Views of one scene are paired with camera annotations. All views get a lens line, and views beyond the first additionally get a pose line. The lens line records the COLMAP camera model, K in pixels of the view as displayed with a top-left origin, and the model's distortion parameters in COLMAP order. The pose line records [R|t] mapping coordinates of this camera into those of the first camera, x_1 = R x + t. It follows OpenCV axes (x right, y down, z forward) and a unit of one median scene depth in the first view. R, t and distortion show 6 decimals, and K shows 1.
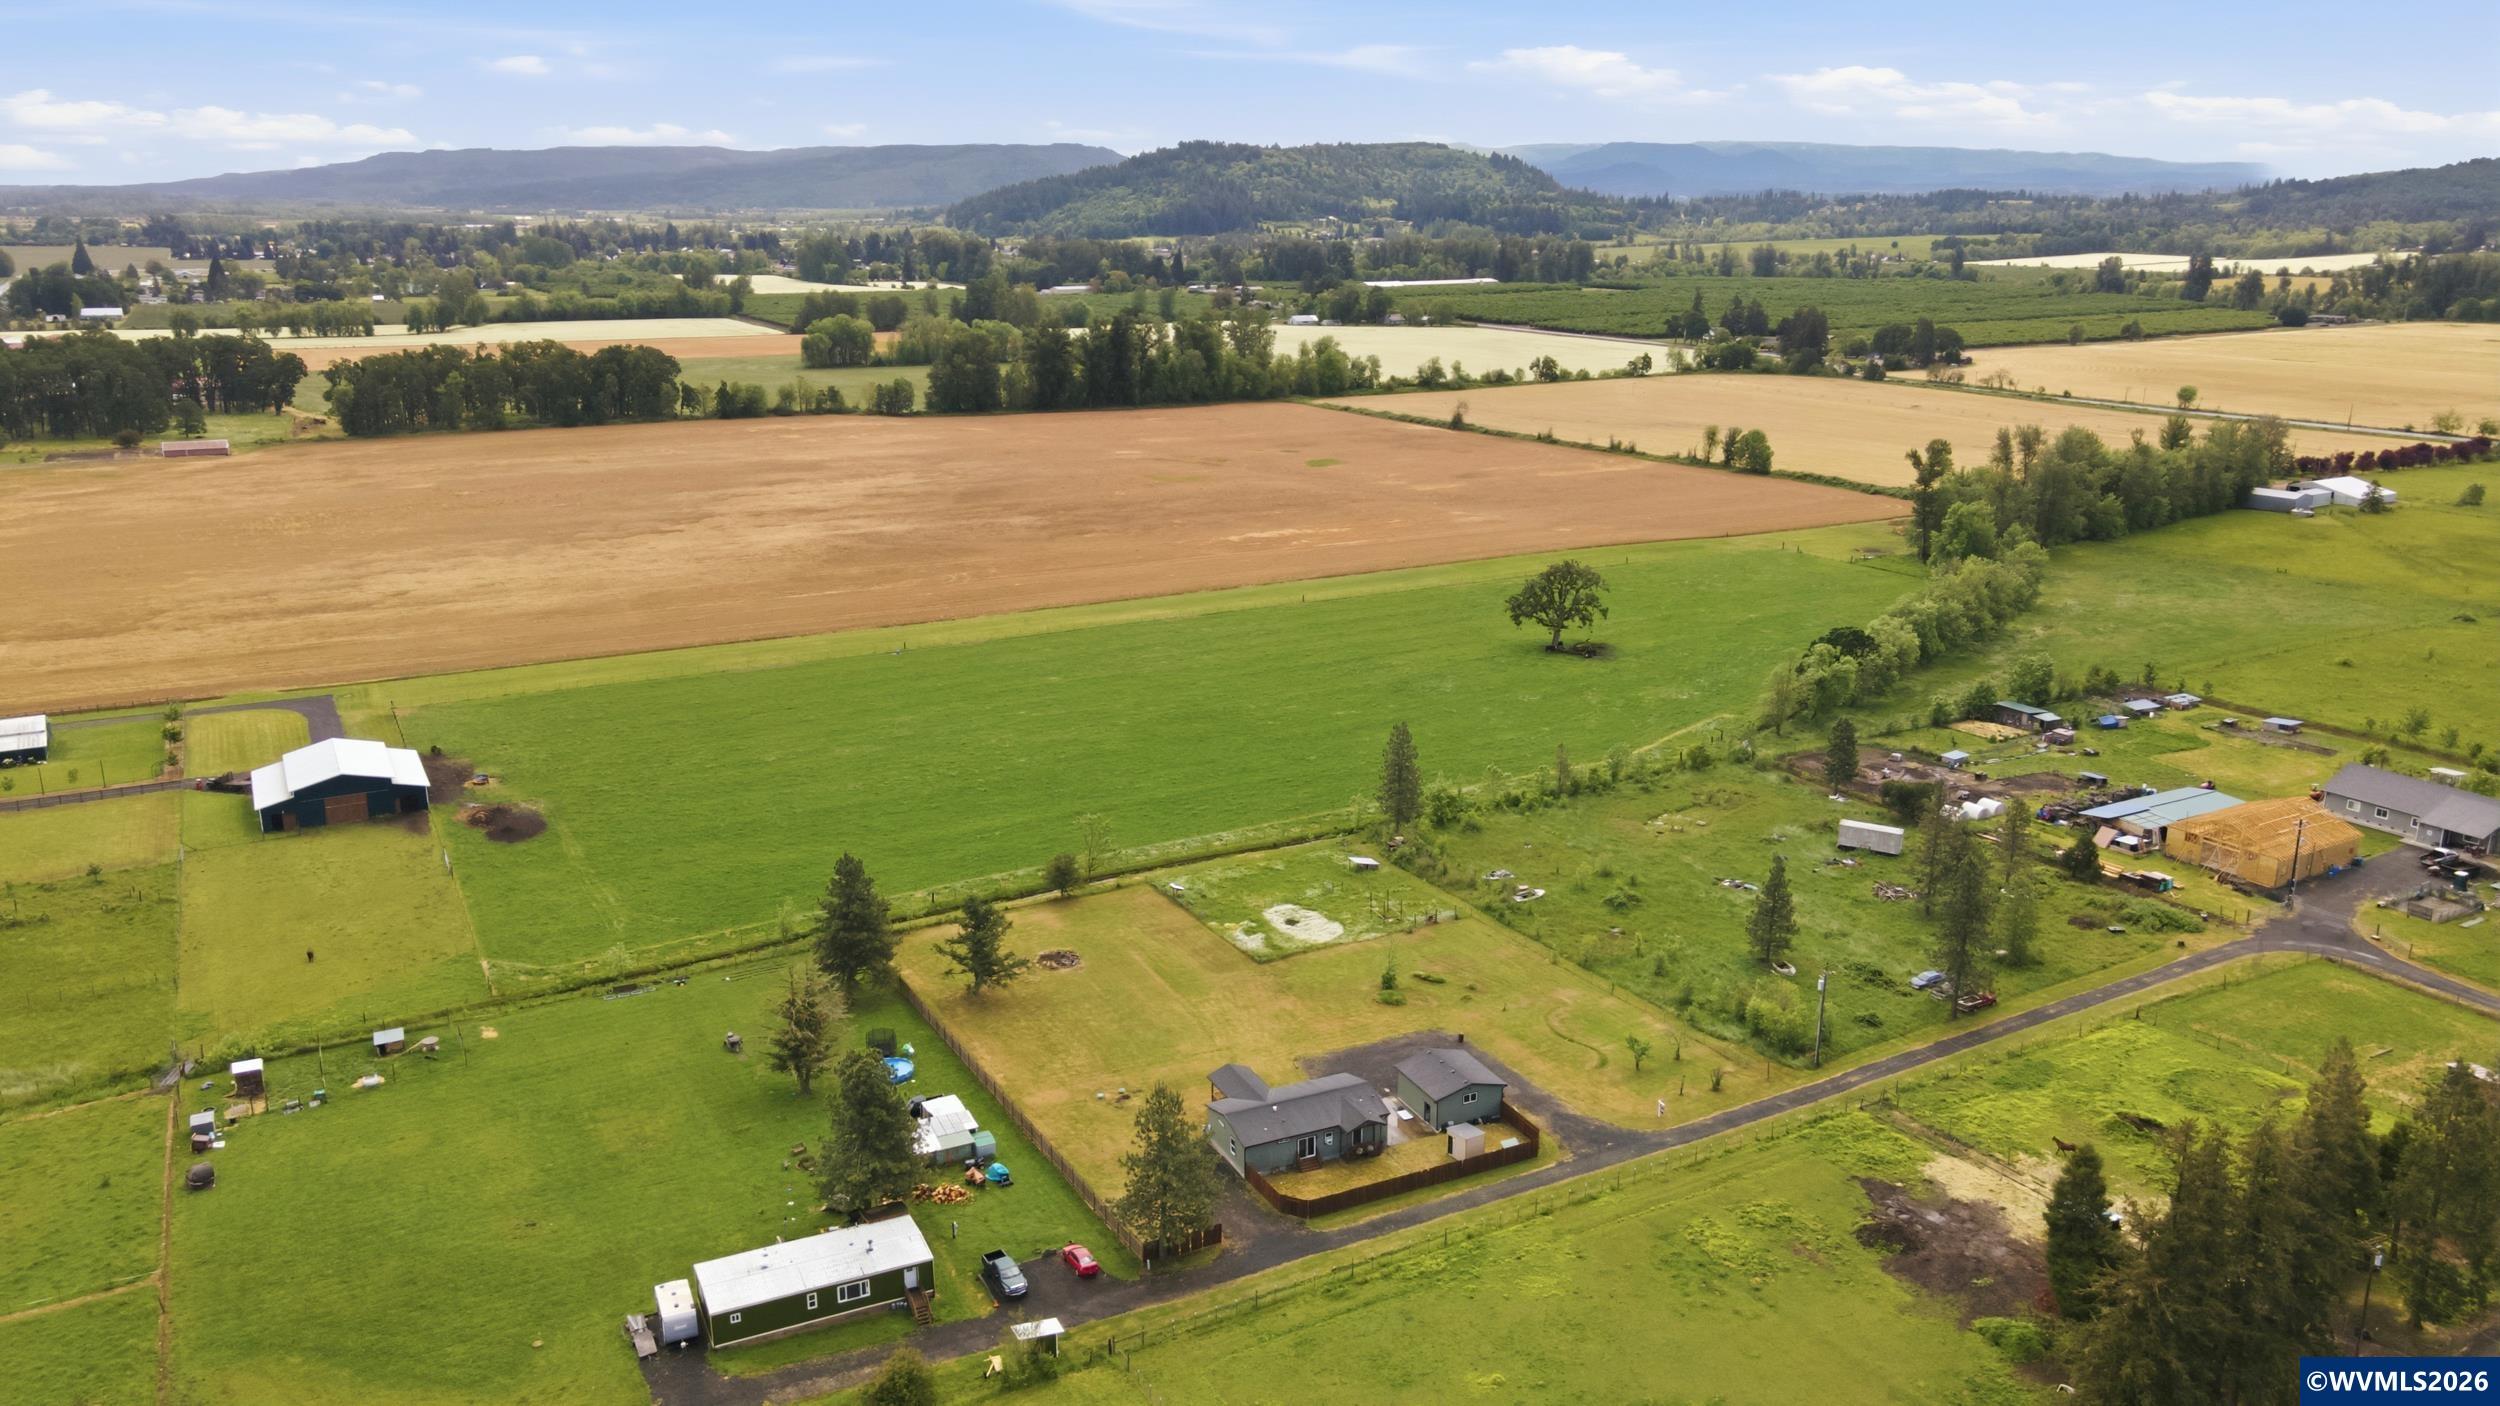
lens RADIAL K [[1818.6, 0, 1235.5], [0, 1818.6, 736.2], [0, 0, 1]] dist [0.012757, 0.045975]
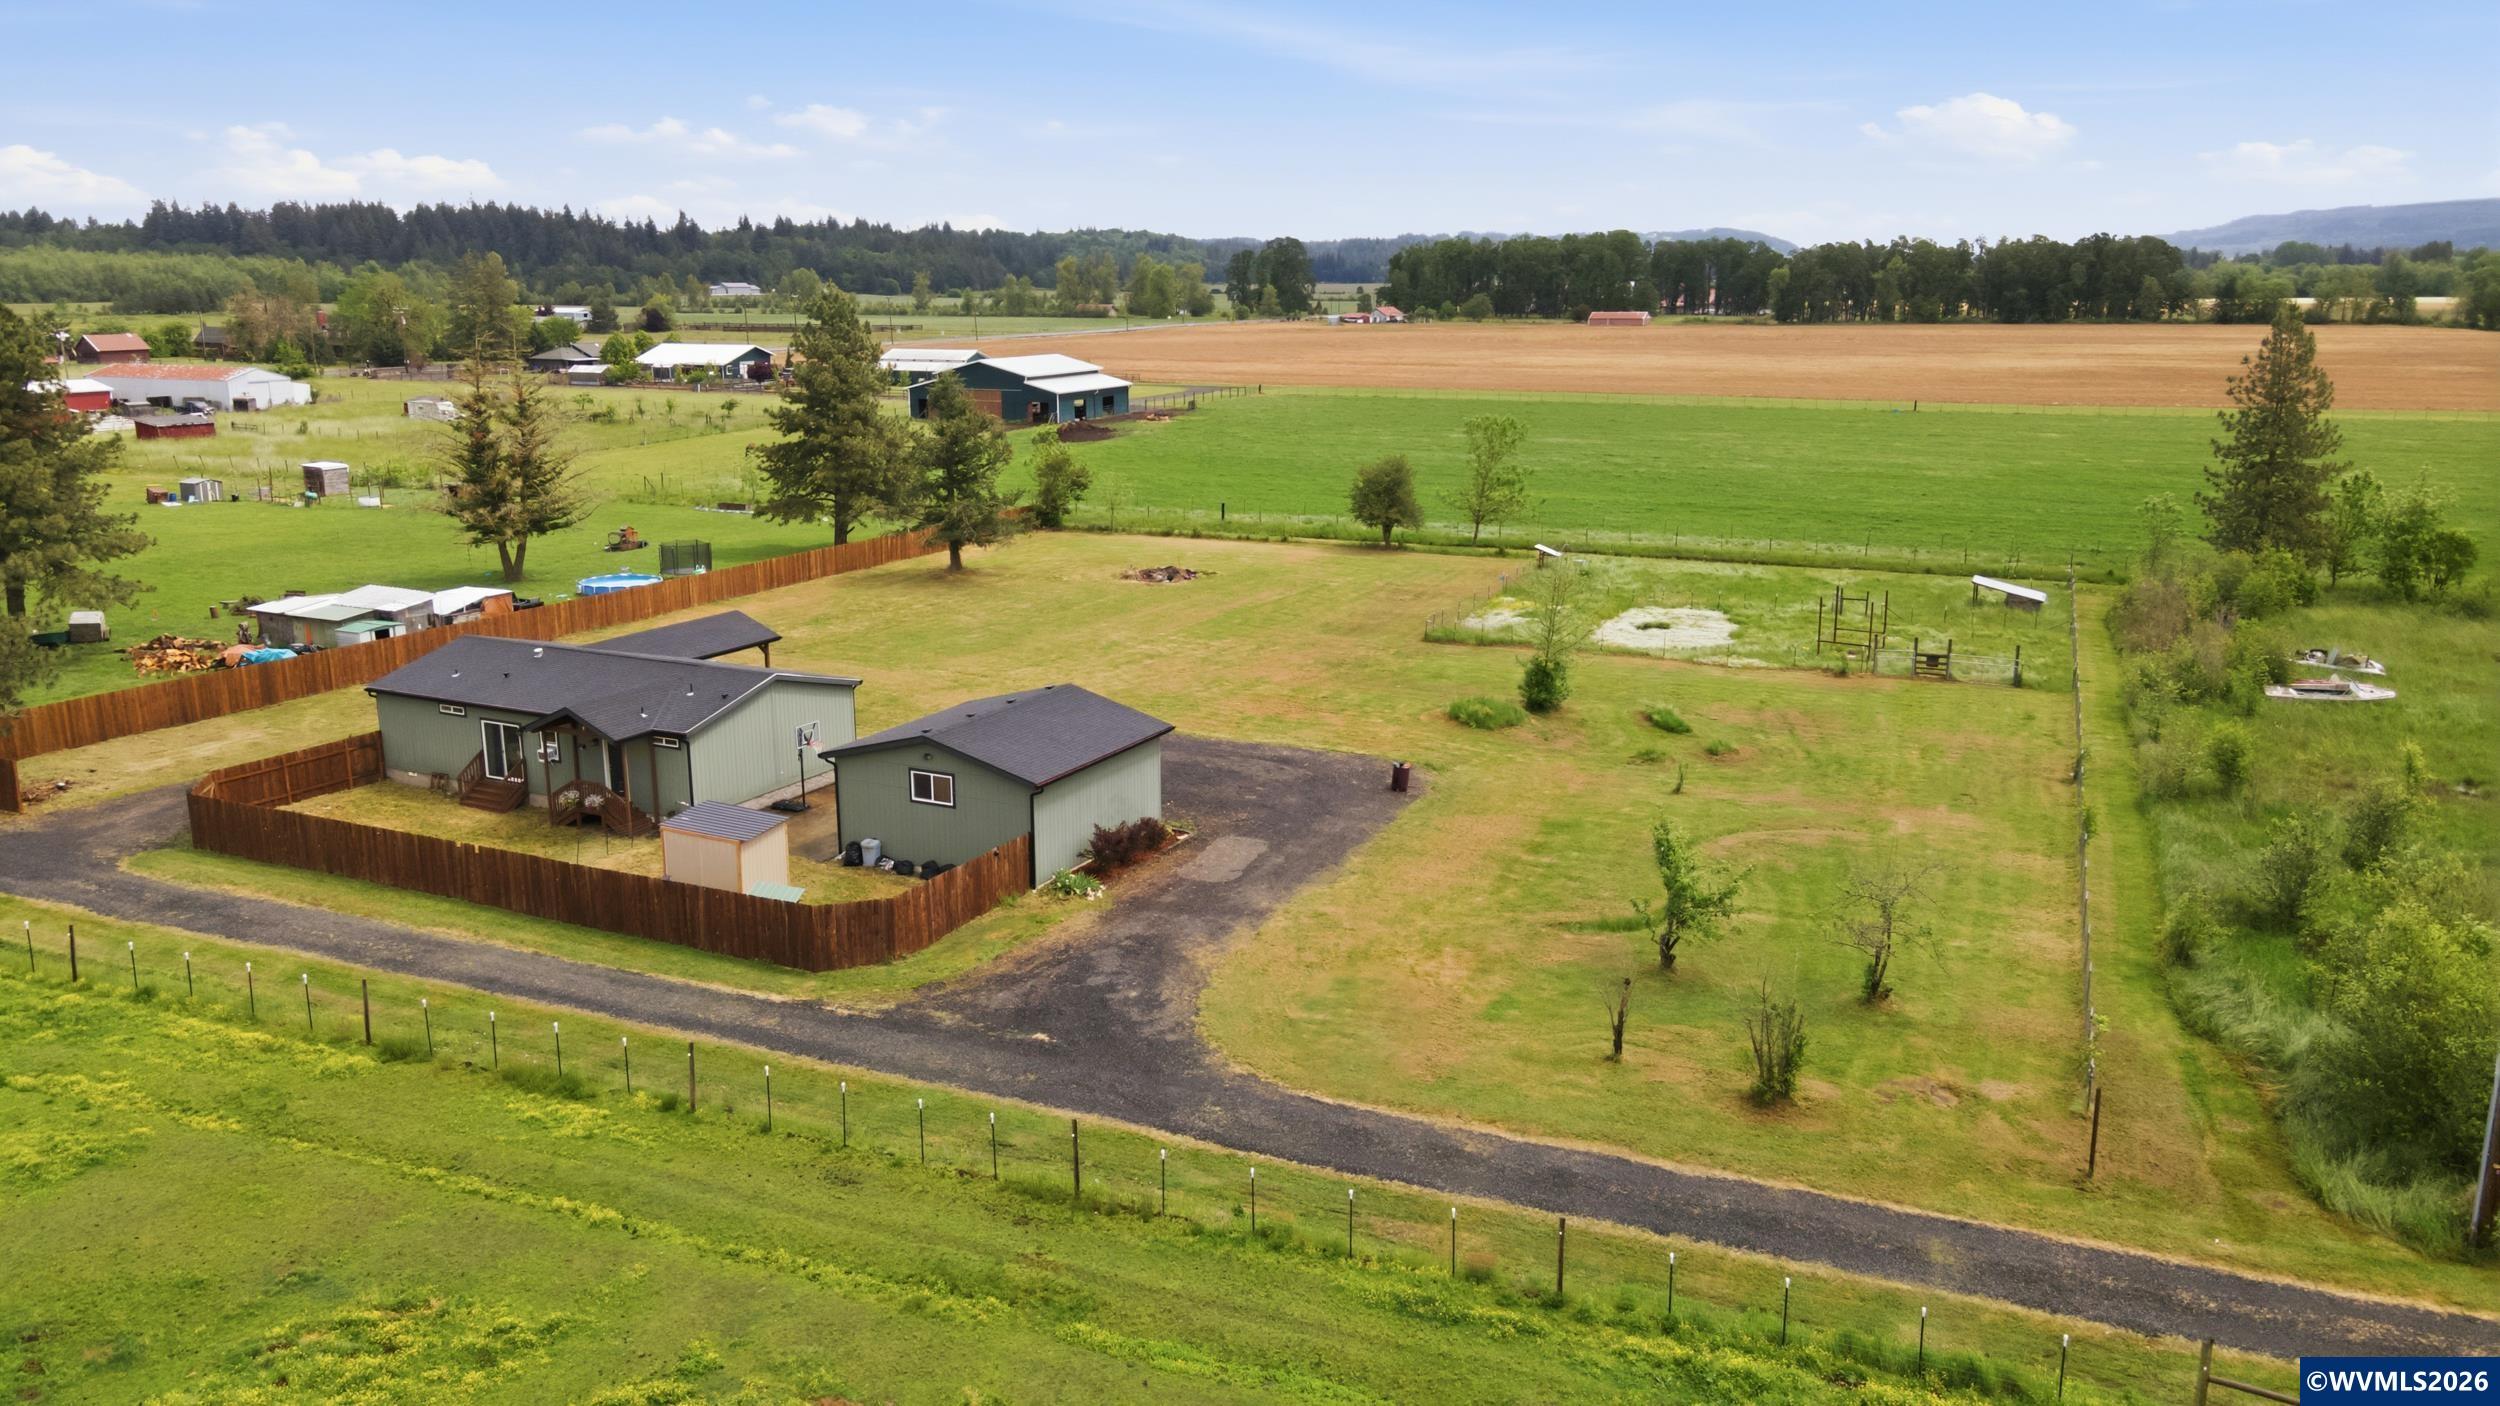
lens RADIAL K [[1818.6, 0, 1235.5], [0, 1818.6, 736.2], [0, 0, 1]] dist [0.012757, 0.045975]
pose [[0.603703, 0.192523, -0.773613, 0.262153], [-0.227915, 0.971580, 0.063932, 0.103696], [0.763935, 0.137722, 0.630425, 0.551110]]
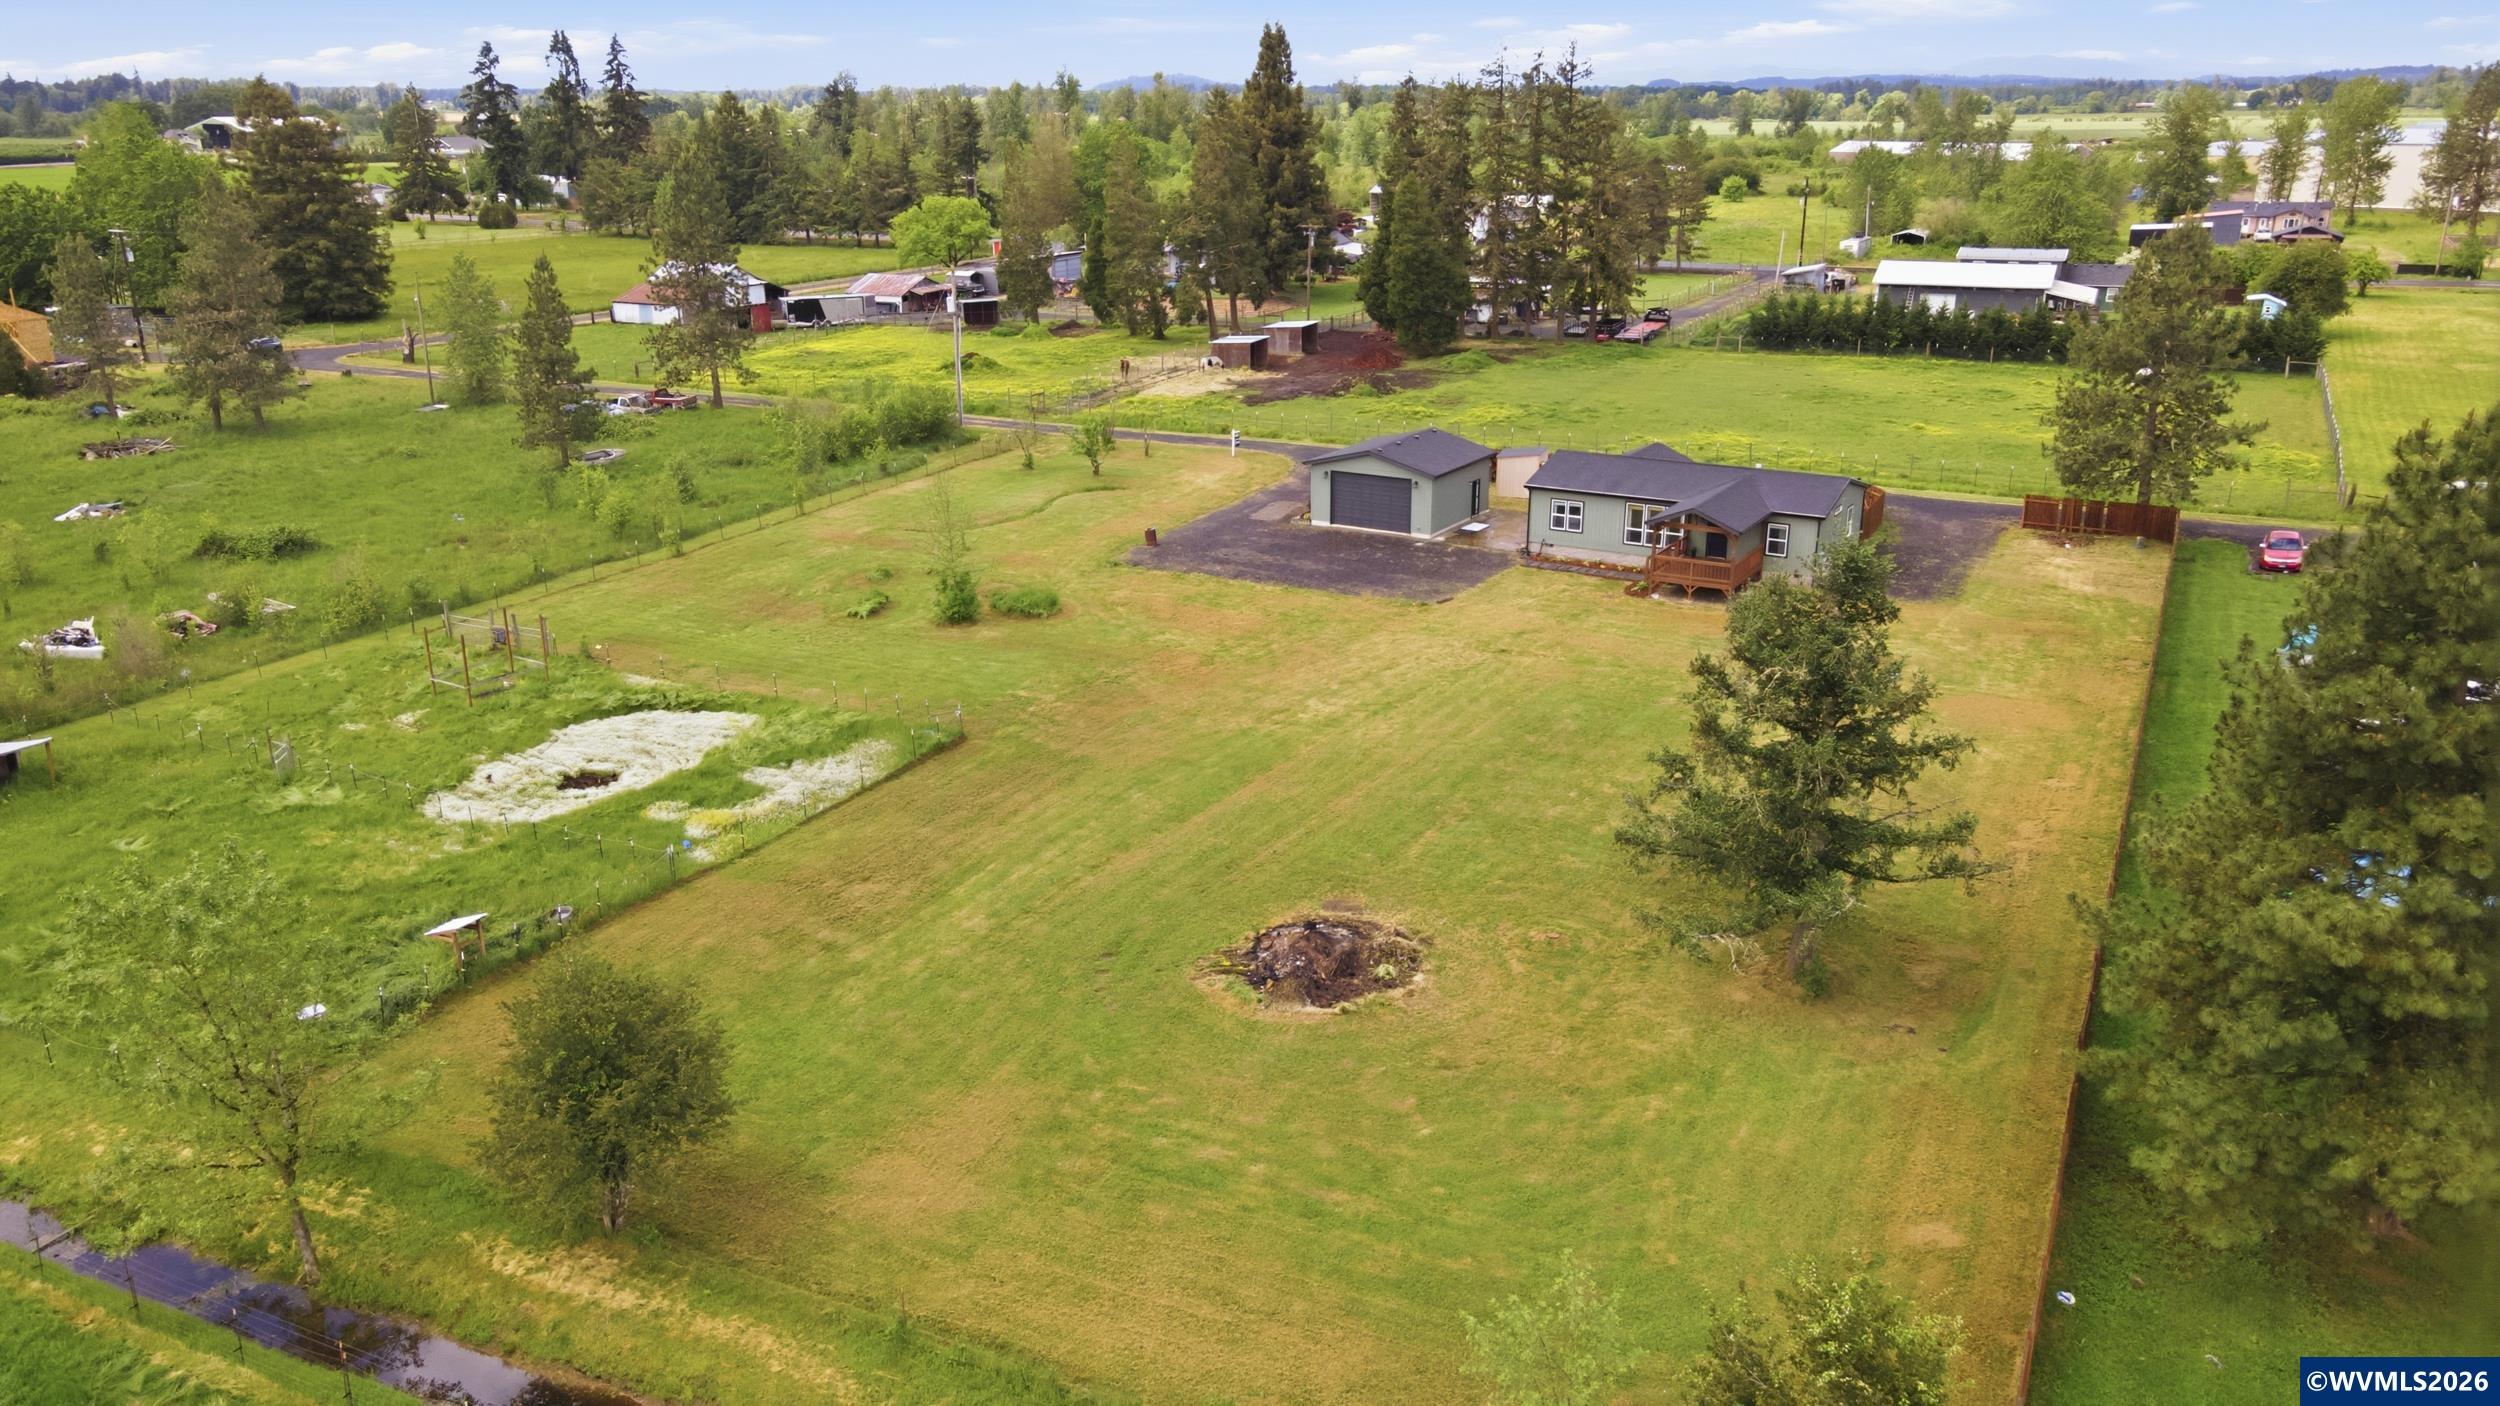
lens RADIAL K [[1818.6, 0, 1235.5], [0, 1818.6, 736.2], [0, 0, 1]] dist [0.012757, 0.045975]
pose [[-0.553814, -0.274695, 0.786024, -0.215178], [0.246221, 0.847766, 0.469753, -0.012806], [-0.795403, 0.453691, -0.401869, 0.872873]]
